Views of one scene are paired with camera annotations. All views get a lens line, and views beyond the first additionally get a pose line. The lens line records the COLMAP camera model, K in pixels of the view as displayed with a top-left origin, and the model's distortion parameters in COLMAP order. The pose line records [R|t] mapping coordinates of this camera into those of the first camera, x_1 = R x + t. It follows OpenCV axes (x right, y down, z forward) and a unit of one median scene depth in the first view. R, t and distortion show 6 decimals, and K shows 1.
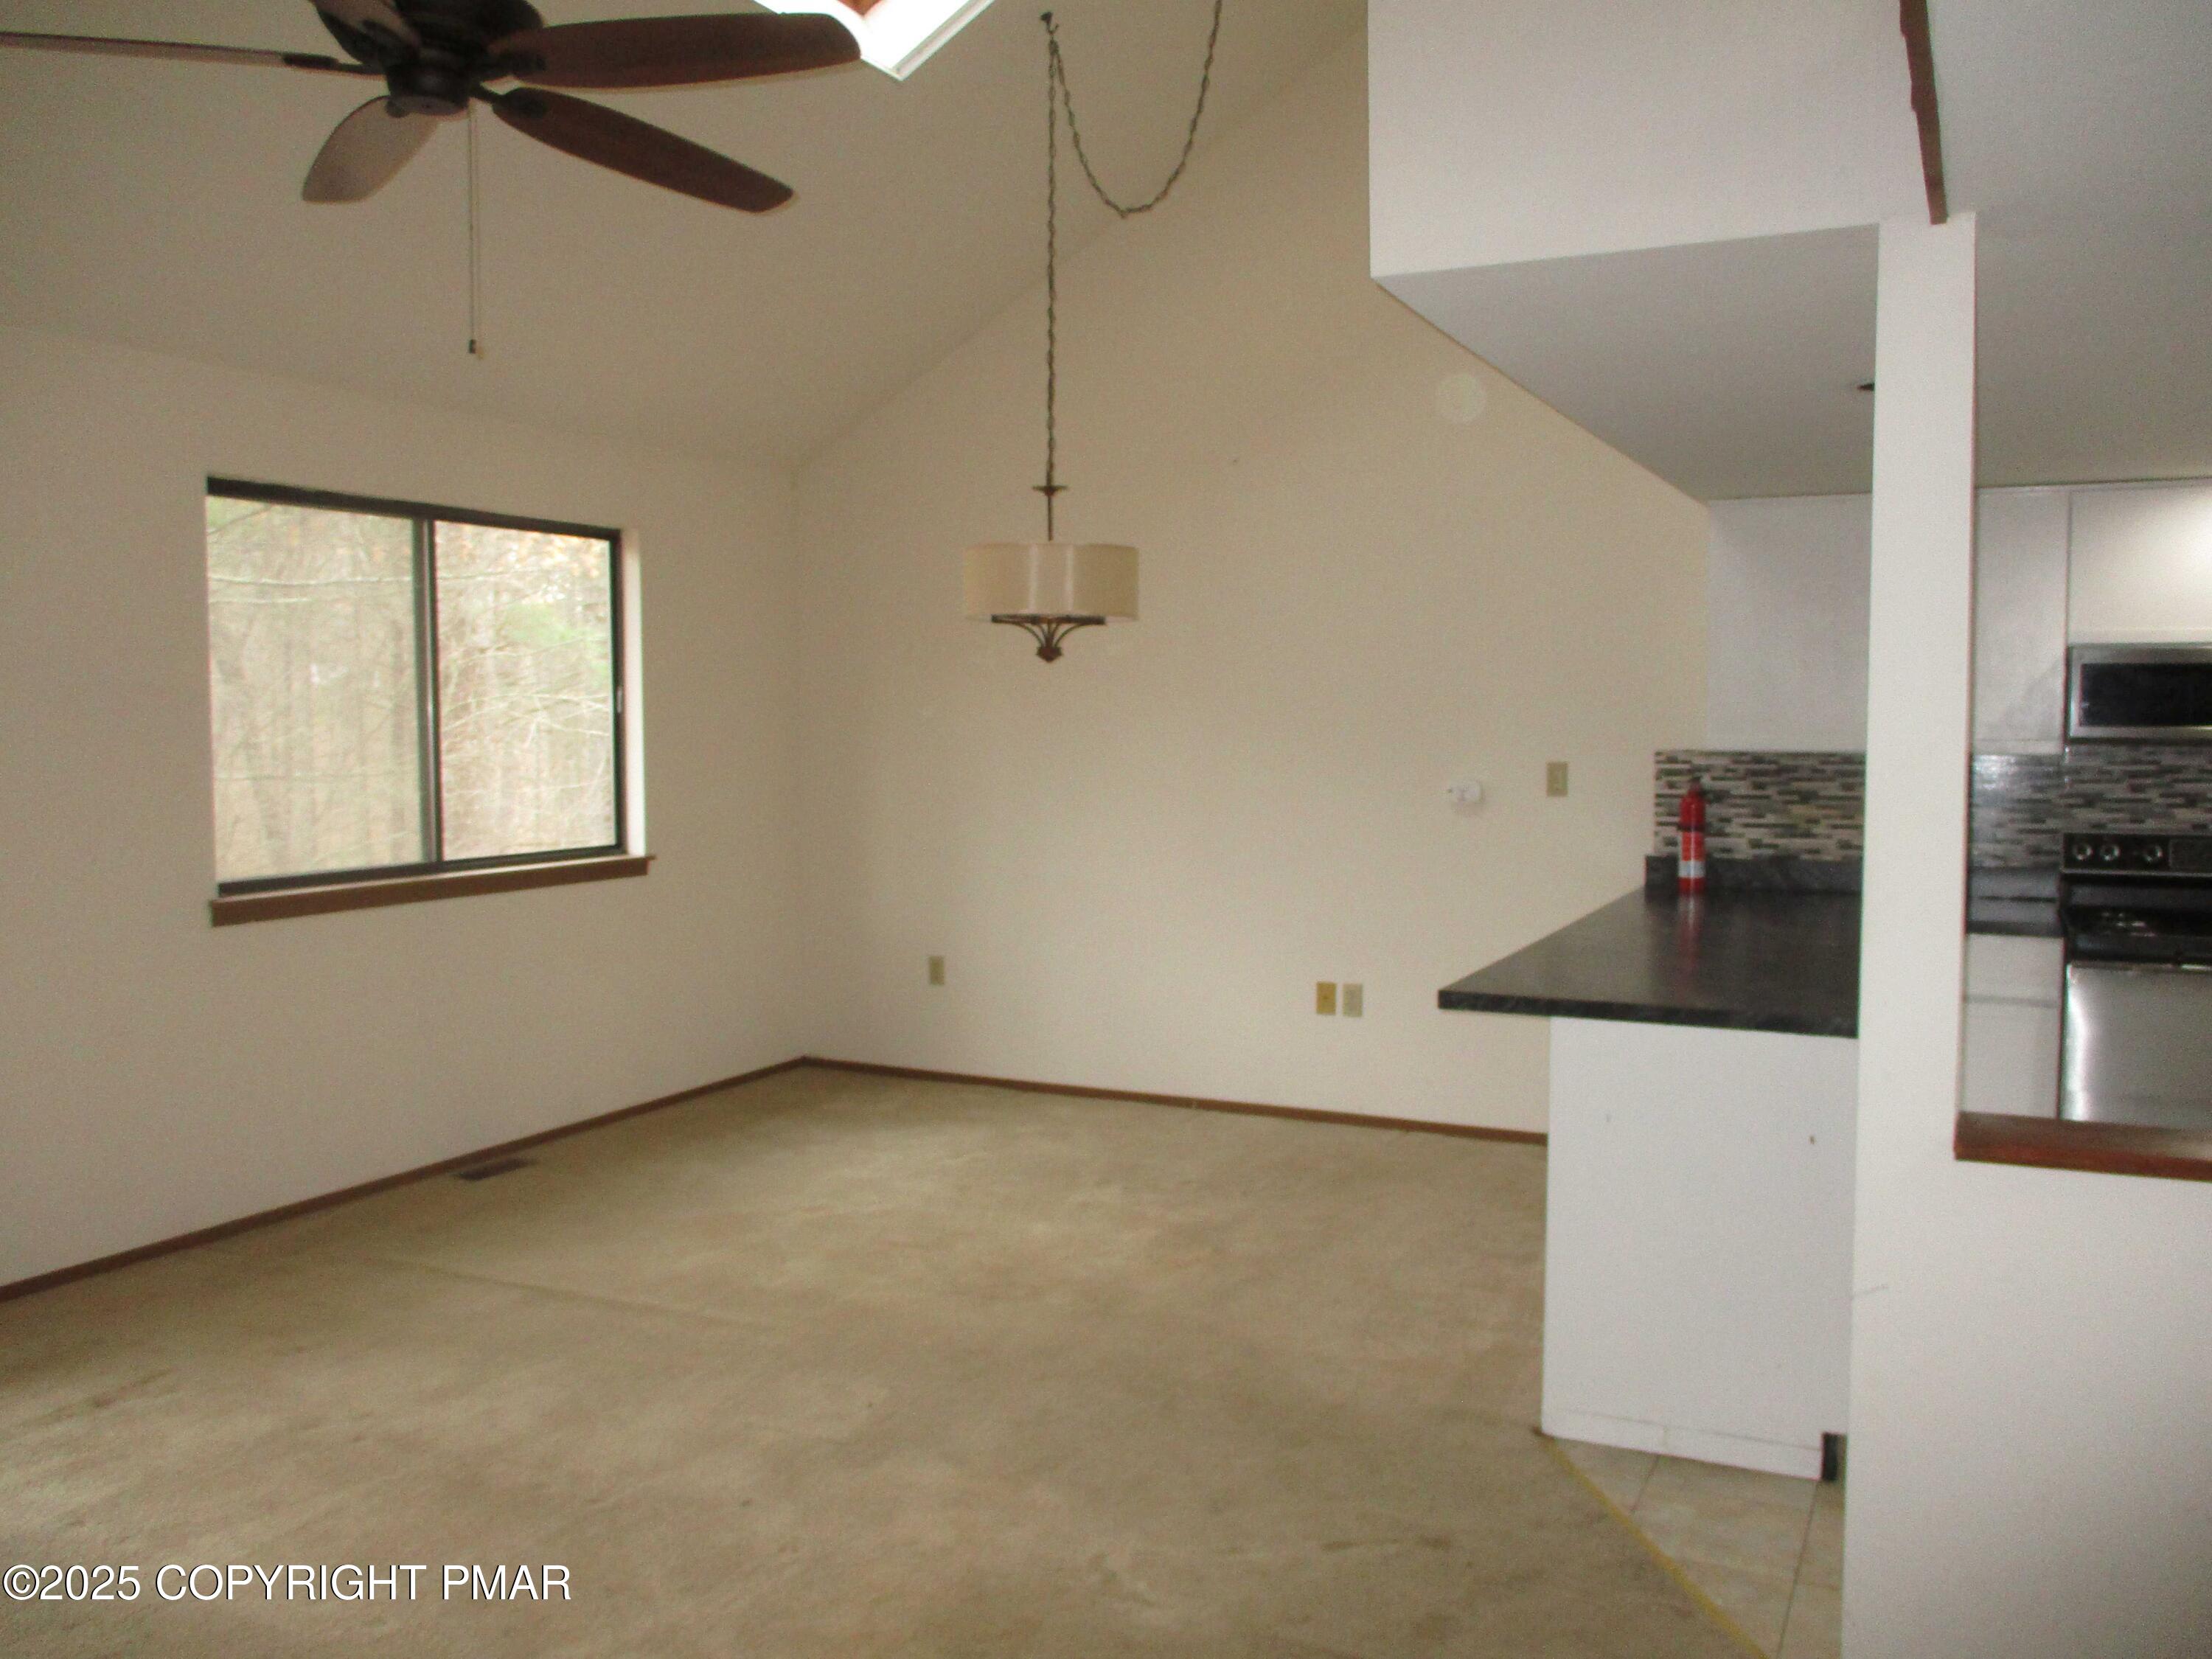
lens RADIAL K [[1985.6, 0, 1168.2], [0, 1985.6, 779.2], [0, 0, 1]] dist [0.109488, 0.000156]
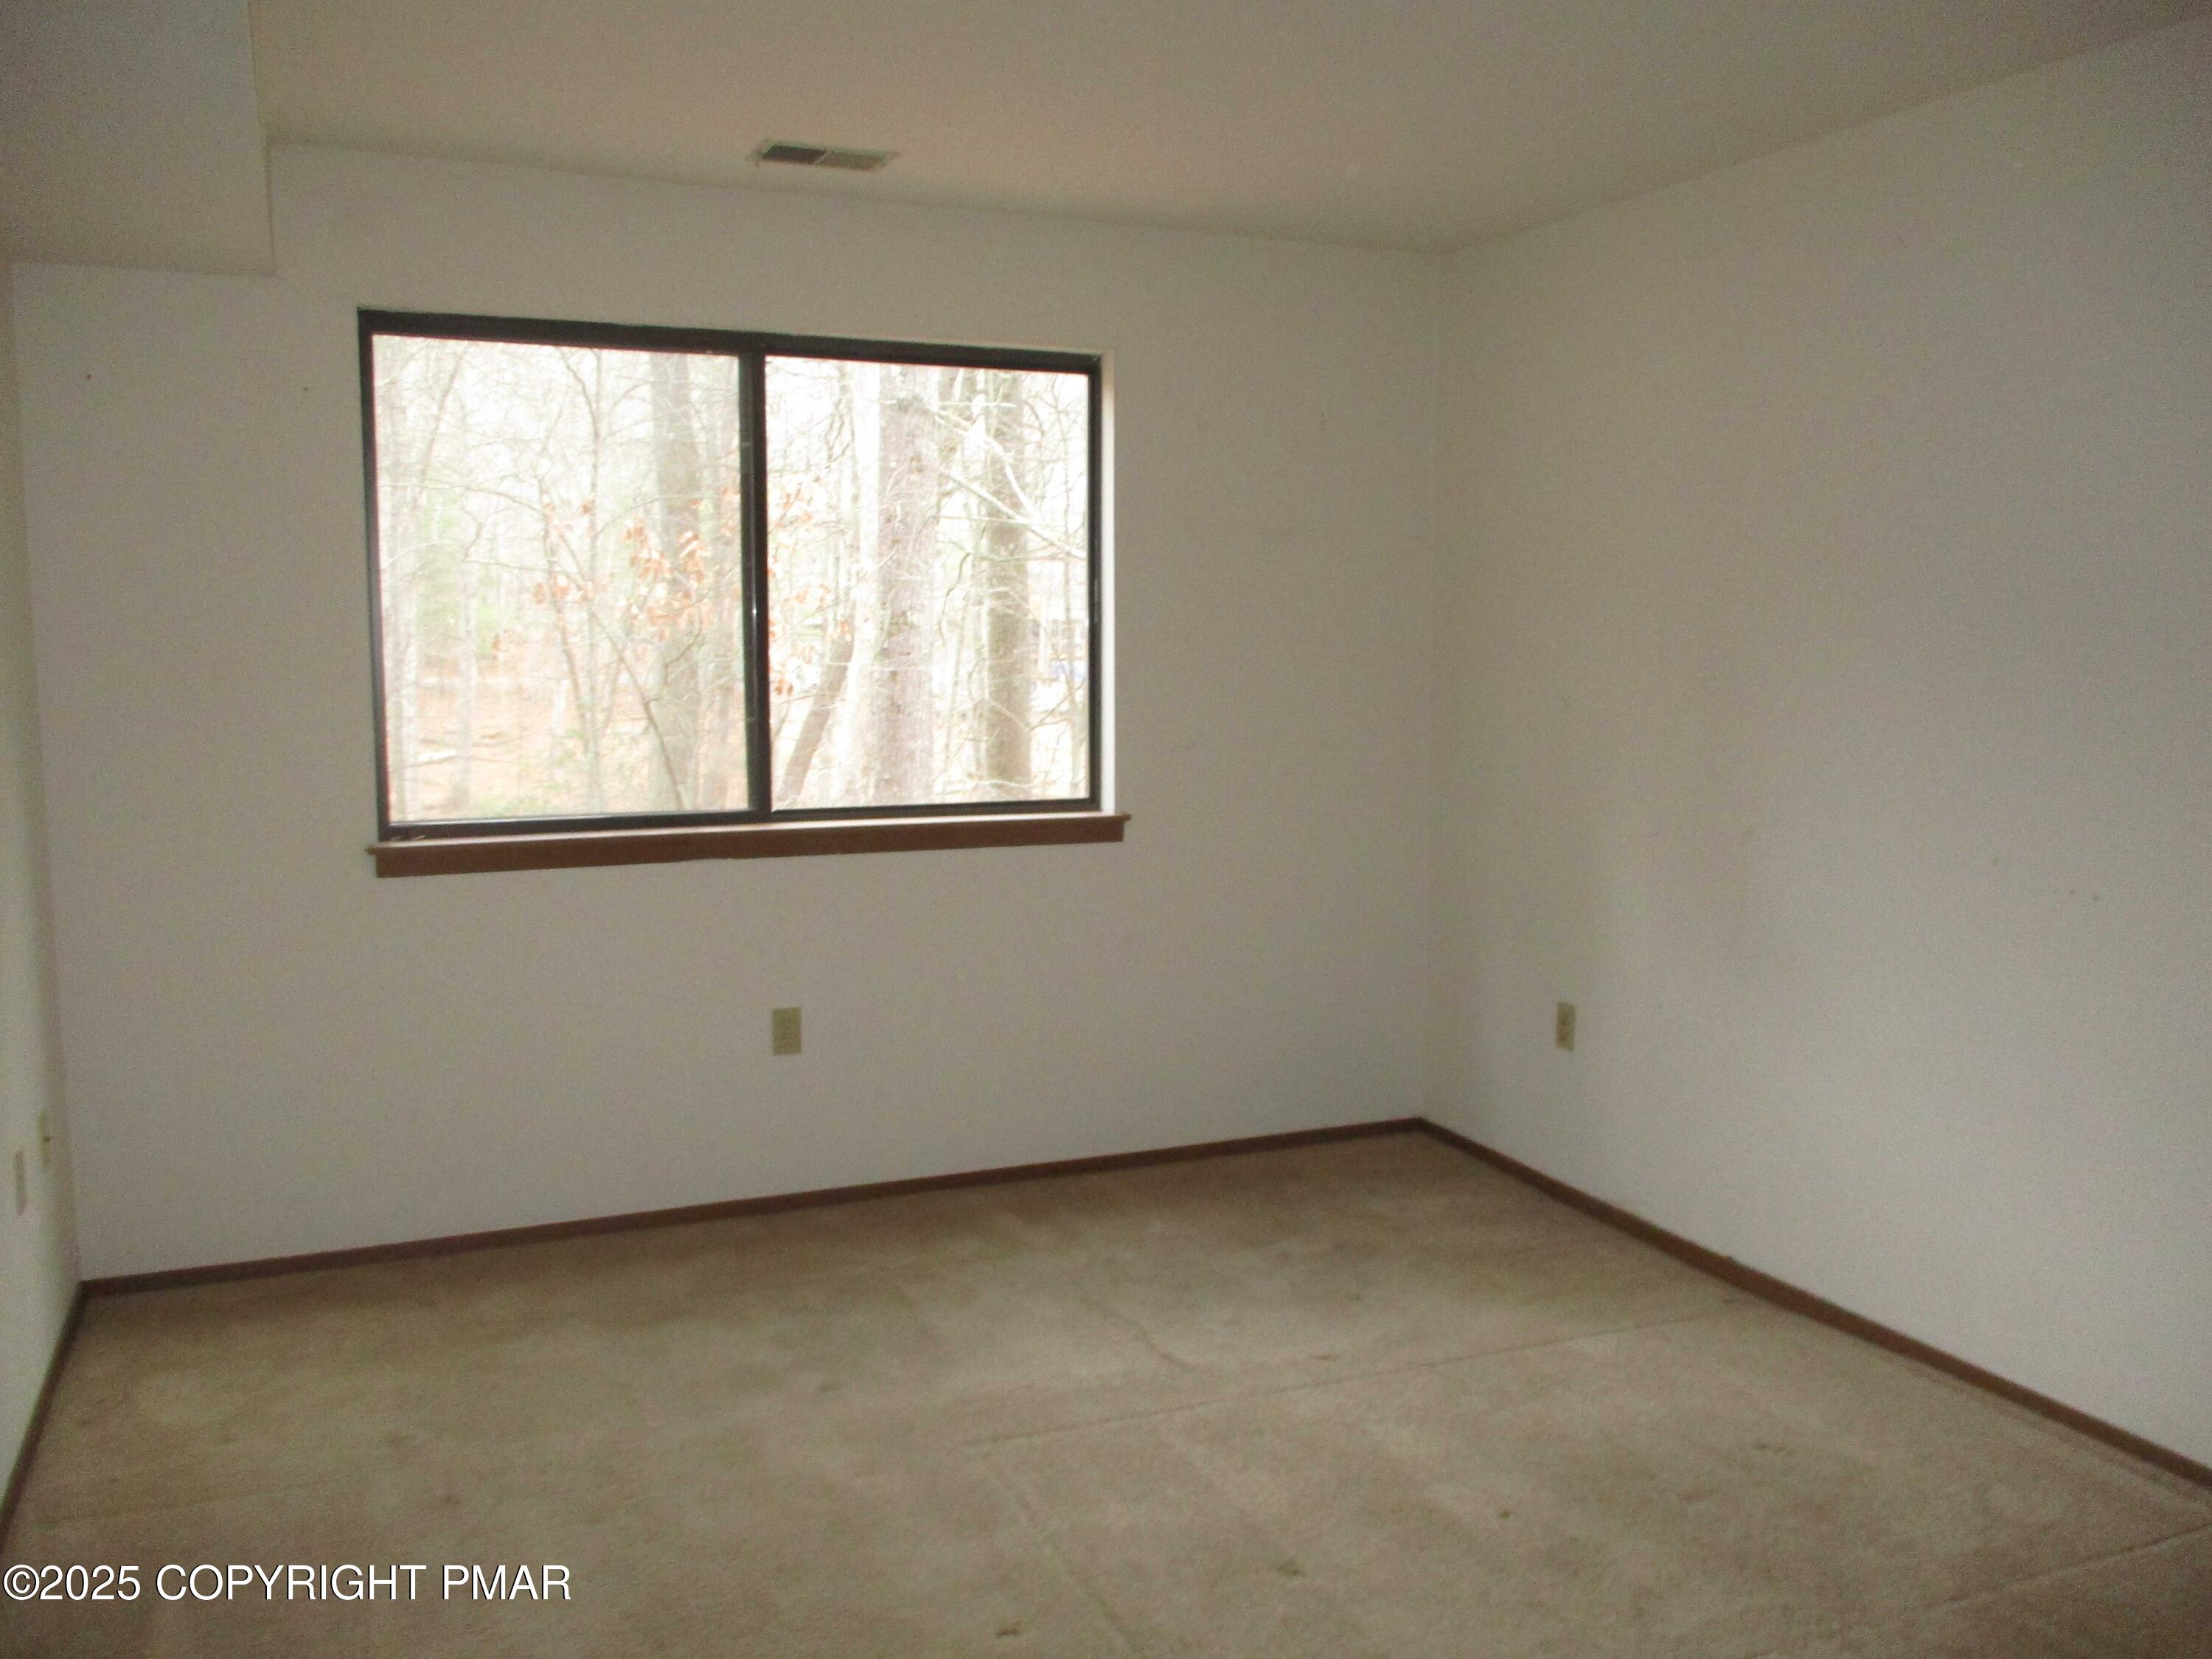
lens RADIAL K [[1985.6, 0, 1168.2], [0, 1985.6, 779.2], [0, 0, 1]] dist [0.109488, 0.000156]
pose [[0.744211, 0.065213, -0.664754, 0.241813], [-0.030200, 0.997490, 0.064044, -0.022286], [0.667262, -0.027587, 0.744312, 0.517220]]
